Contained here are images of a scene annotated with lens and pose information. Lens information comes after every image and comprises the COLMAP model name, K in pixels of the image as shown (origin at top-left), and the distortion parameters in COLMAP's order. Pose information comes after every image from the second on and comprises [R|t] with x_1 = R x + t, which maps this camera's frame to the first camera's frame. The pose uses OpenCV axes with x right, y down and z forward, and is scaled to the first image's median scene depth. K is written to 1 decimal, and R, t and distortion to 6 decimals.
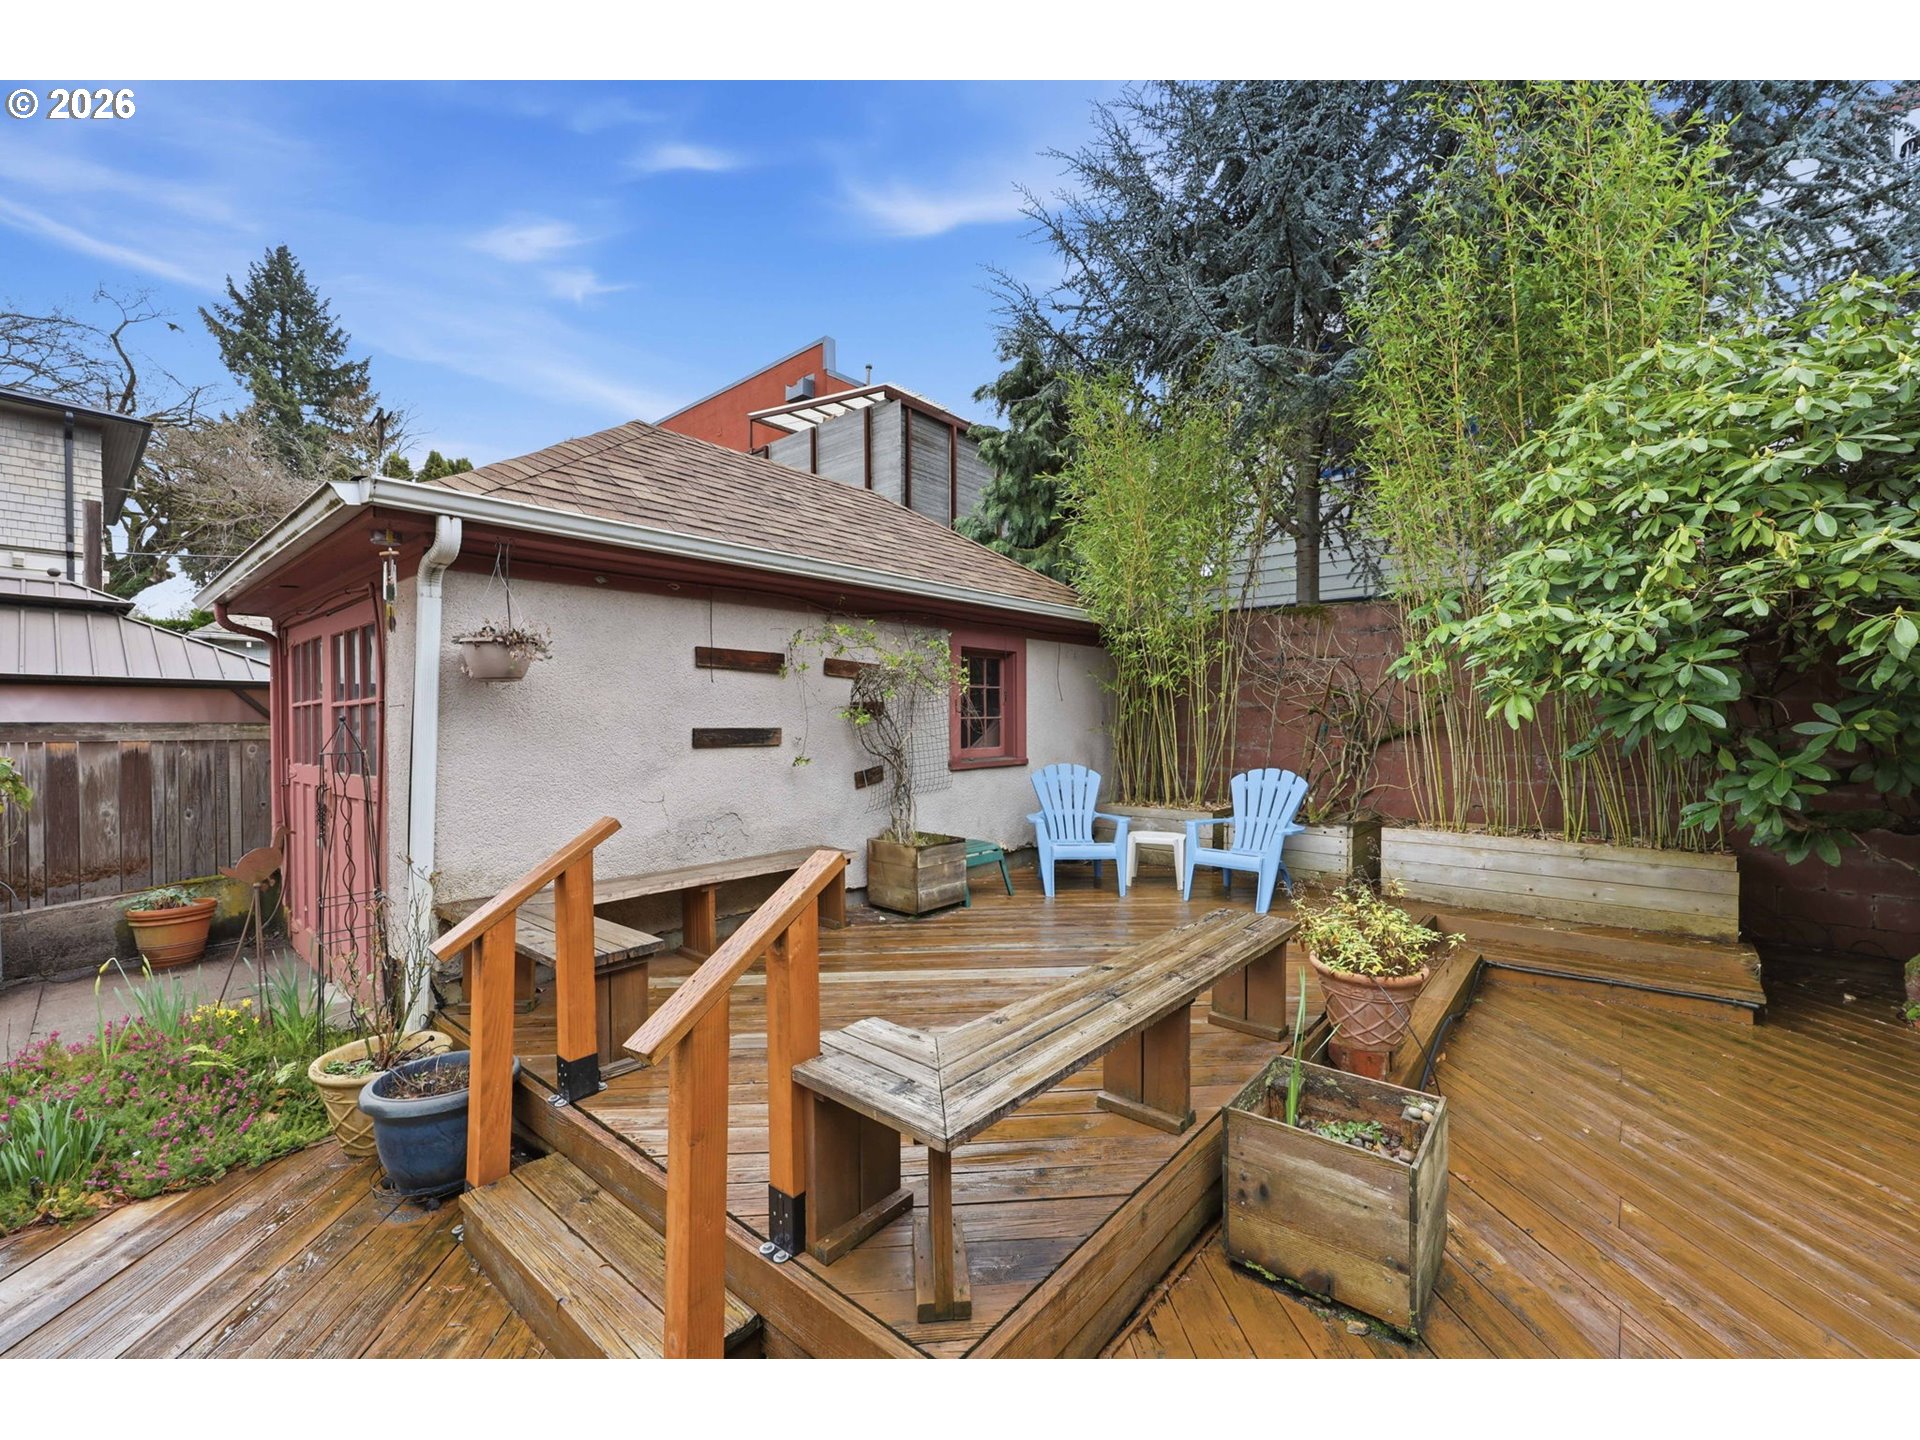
lens RADIAL K [[780.0, 0, 955.6], [0, 780.0, 716.1], [0, 0, 1]] dist [-0.001720, 0.000110]
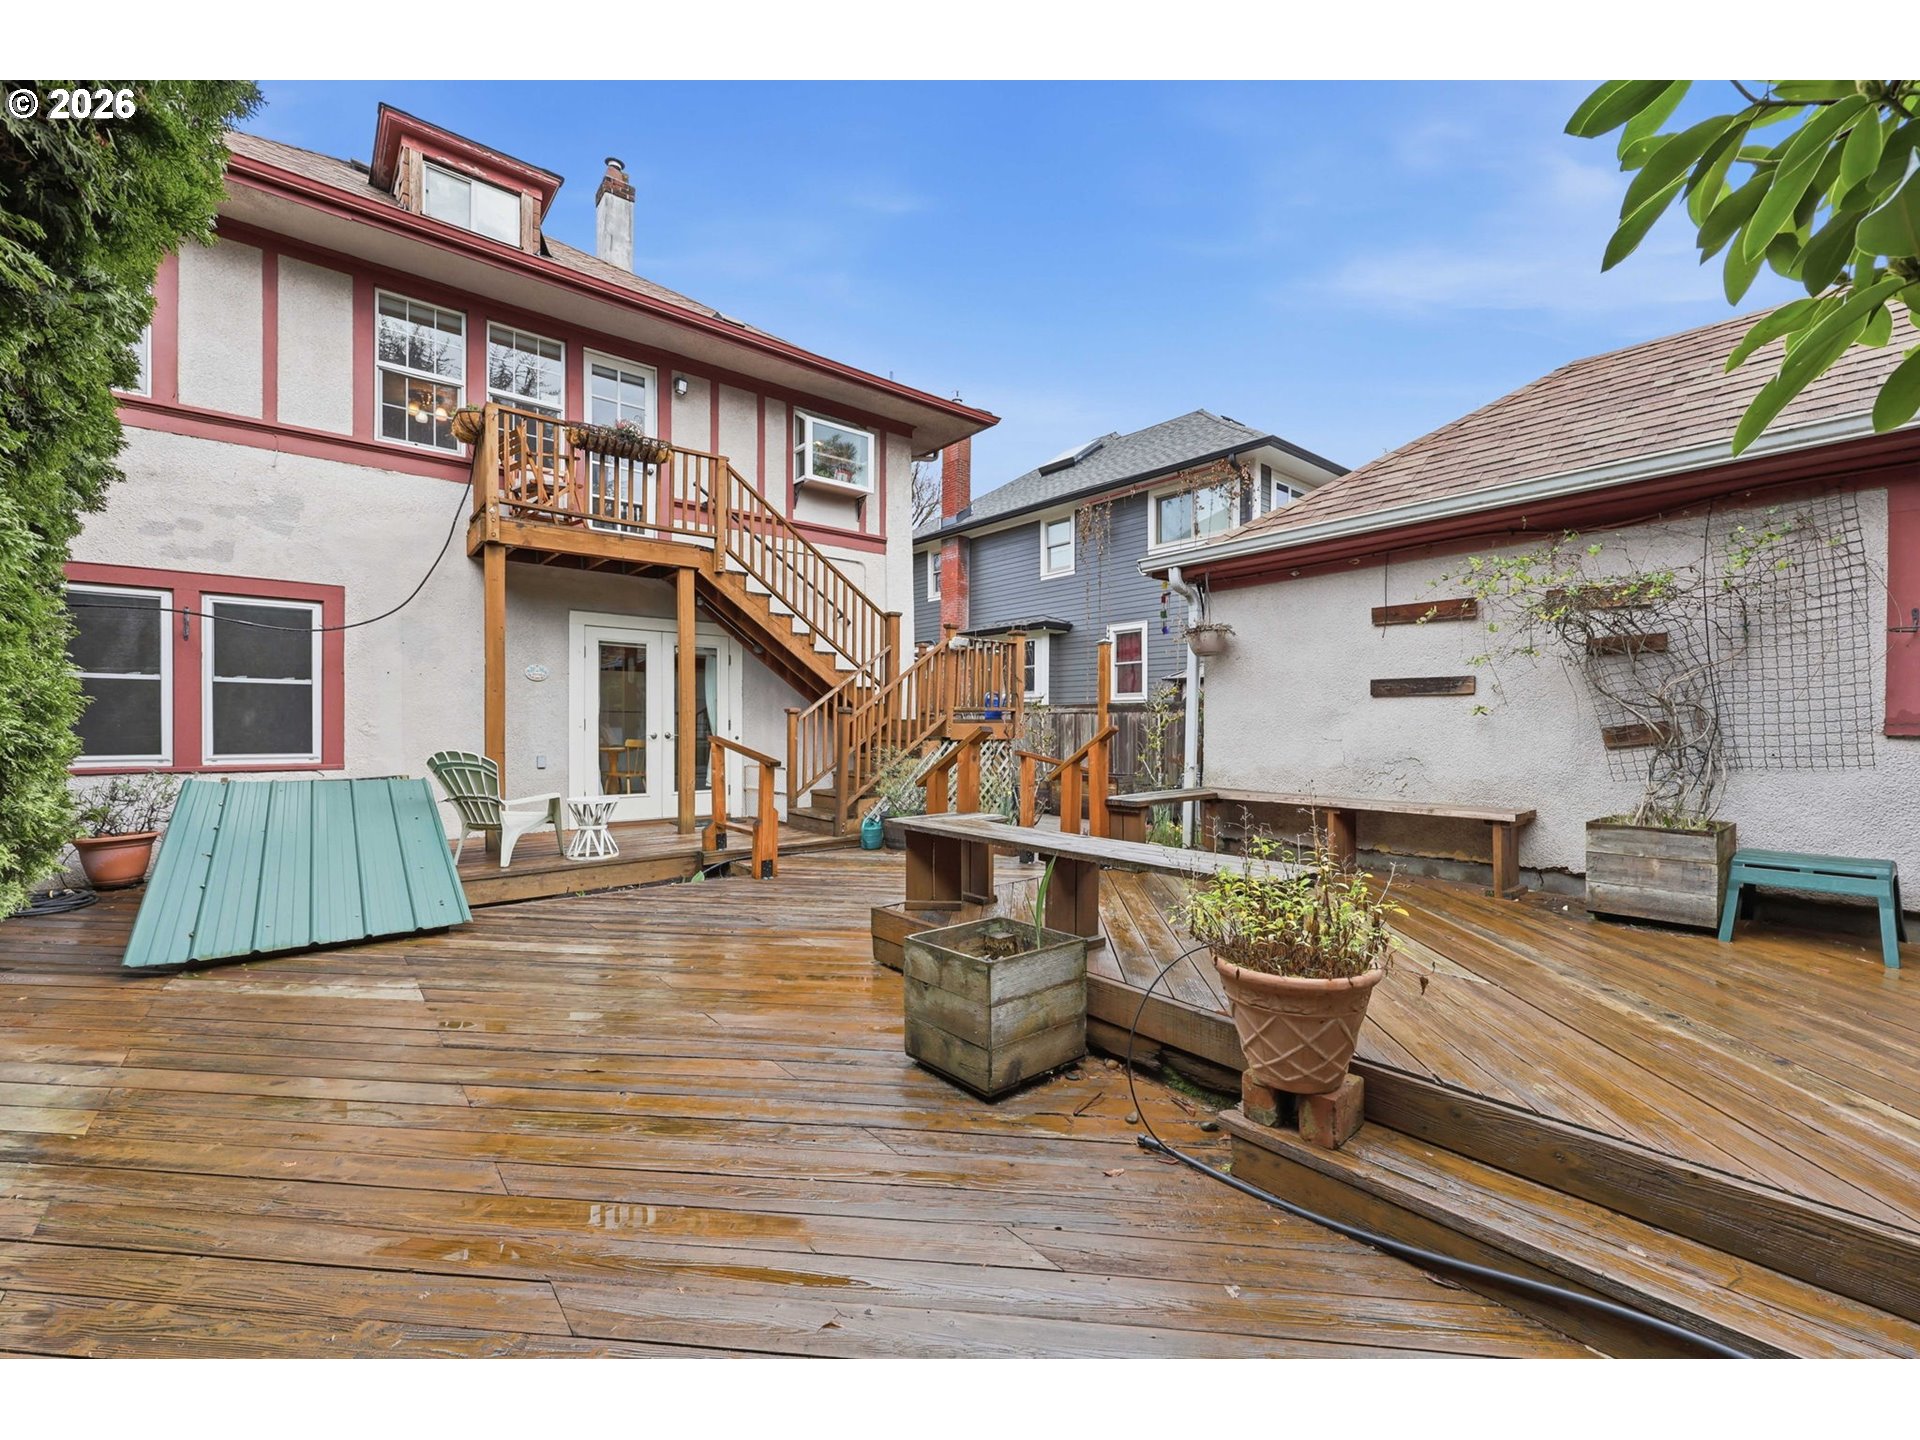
lens RADIAL K [[780.0, 0, 955.6], [0, 780.0, 716.1], [0, 0, 1]] dist [-0.001720, 0.000110]
pose [[-0.162582, -0.001339, -0.986694, 0.828159], [0.011522, 0.999928, -0.003256, 0.060908], [0.986628, -0.011898, -0.162555, 0.533019]]
